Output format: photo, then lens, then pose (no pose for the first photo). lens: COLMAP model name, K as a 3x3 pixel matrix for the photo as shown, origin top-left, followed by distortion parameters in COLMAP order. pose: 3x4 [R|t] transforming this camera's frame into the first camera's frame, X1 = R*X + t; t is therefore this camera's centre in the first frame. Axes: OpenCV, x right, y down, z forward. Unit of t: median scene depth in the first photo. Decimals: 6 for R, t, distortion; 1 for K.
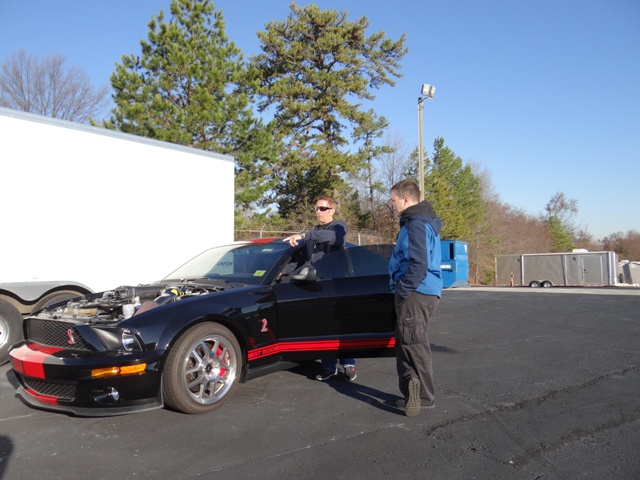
lens RADIAL K [[512.8, 0, 317.5], [0, 512.8, 241.3], [0, 0, 1]] dist [-0.001583, 0.009777]
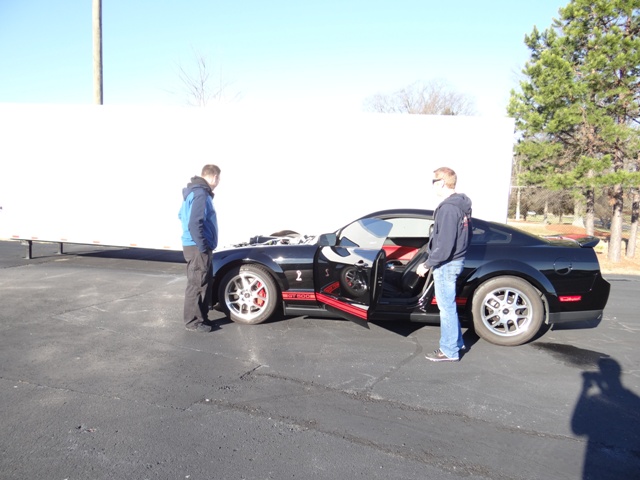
lens RADIAL K [[506.0, 0, 315.8], [0, 506.0, 237.7], [0, 0, 1]] dist [0.007819, -0.014881]
pose [[0.485600, 0.099180, -0.868537, 0.313985], [-0.020907, 0.994577, 0.101883, -0.019331], [0.873931, -0.031316, 0.485040, 0.130865]]
